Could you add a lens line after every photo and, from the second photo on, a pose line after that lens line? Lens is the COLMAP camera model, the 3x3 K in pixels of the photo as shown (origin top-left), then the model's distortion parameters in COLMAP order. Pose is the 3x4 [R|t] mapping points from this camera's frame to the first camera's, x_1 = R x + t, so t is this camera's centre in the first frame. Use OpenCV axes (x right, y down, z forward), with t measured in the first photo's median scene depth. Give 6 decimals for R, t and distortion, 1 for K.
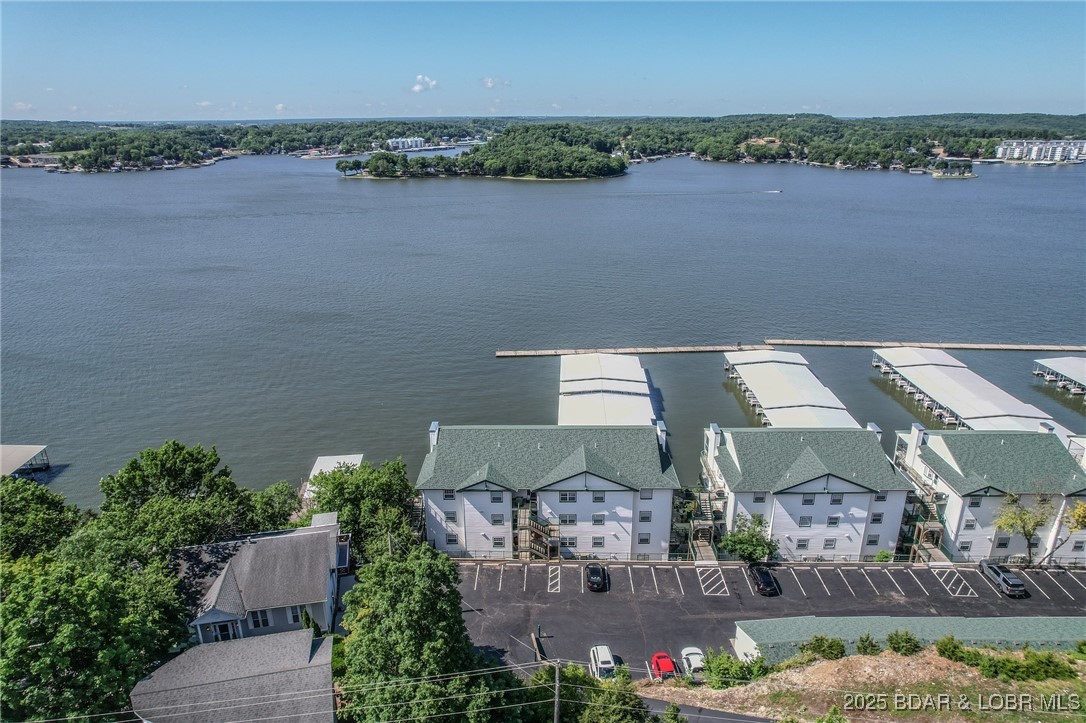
lens RADIAL K [[681.4, 0, 543.0], [0, 681.4, 361.5], [0, 0, 1]] dist [-0.076296, 0.063674]
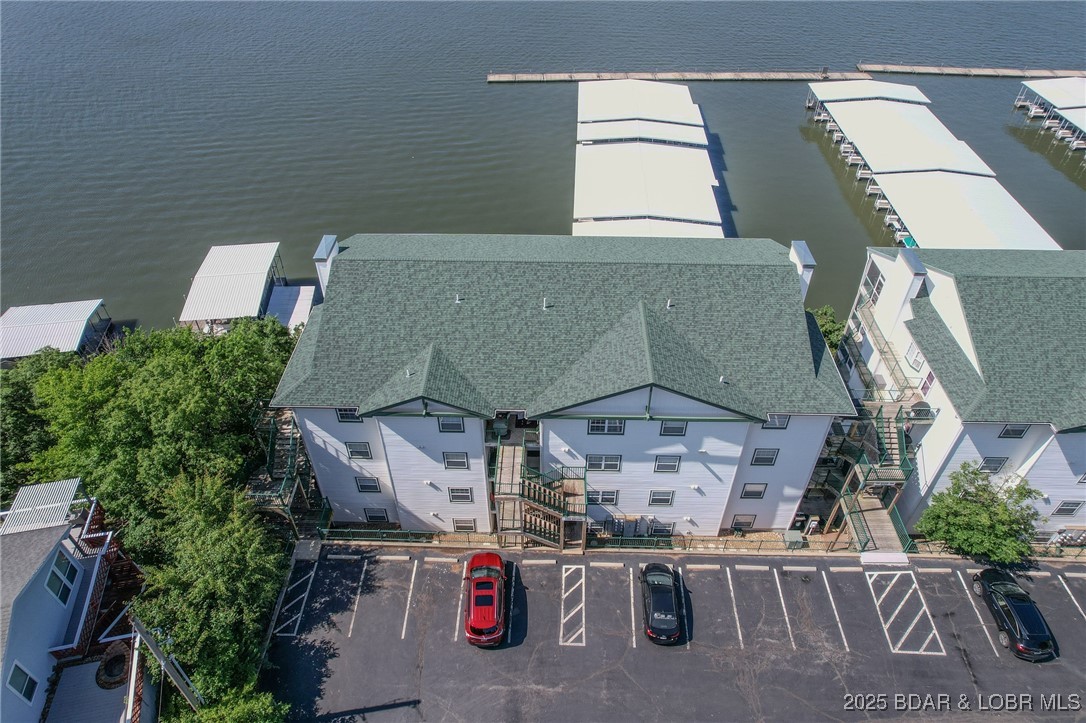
lens RADIAL K [[681.4, 0, 543.0], [0, 681.4, 361.5], [0, 0, 1]] dist [-0.076296, 0.063674]
pose [[0.999859, 0.015570, -0.006337, -0.001784], [-0.011999, 0.925031, 0.379701, -0.006319], [0.011774, -0.379572, 0.925087, 0.276355]]
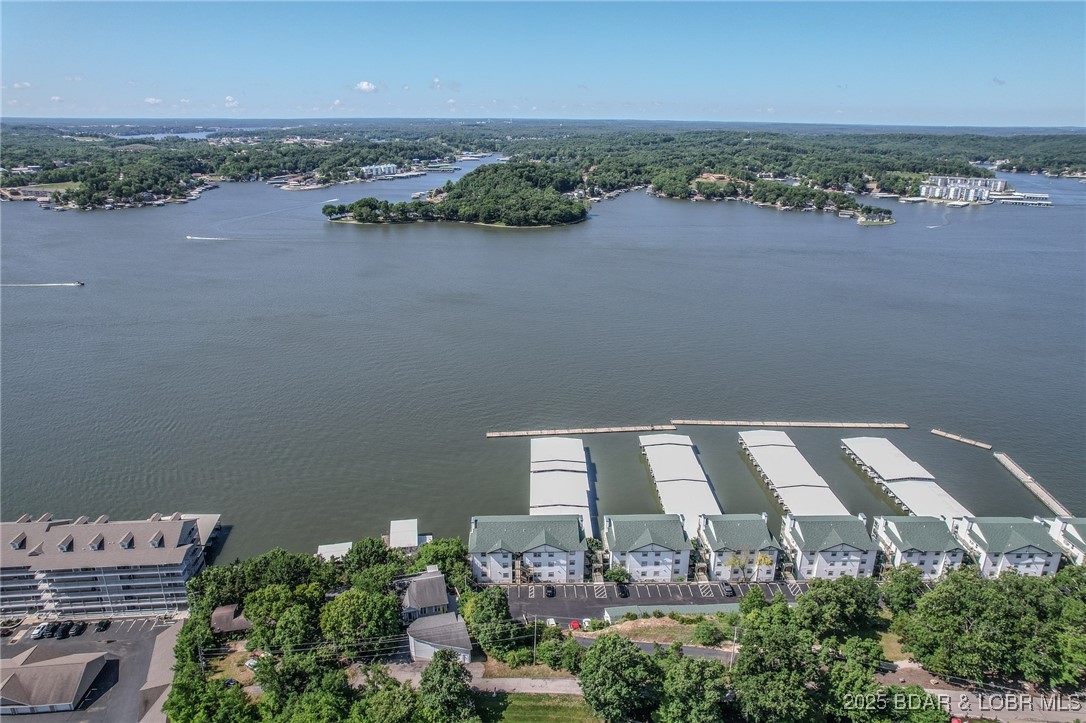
lens RADIAL K [[681.4, 0, 543.0], [0, 681.4, 361.5], [0, 0, 1]] dist [-0.076296, 0.063674]
pose [[0.998759, -0.003596, 0.049665, -0.024530], [0.003852, 0.999980, -0.005062, -0.198052], [-0.049646, 0.005247, 0.998753, -0.572795]]
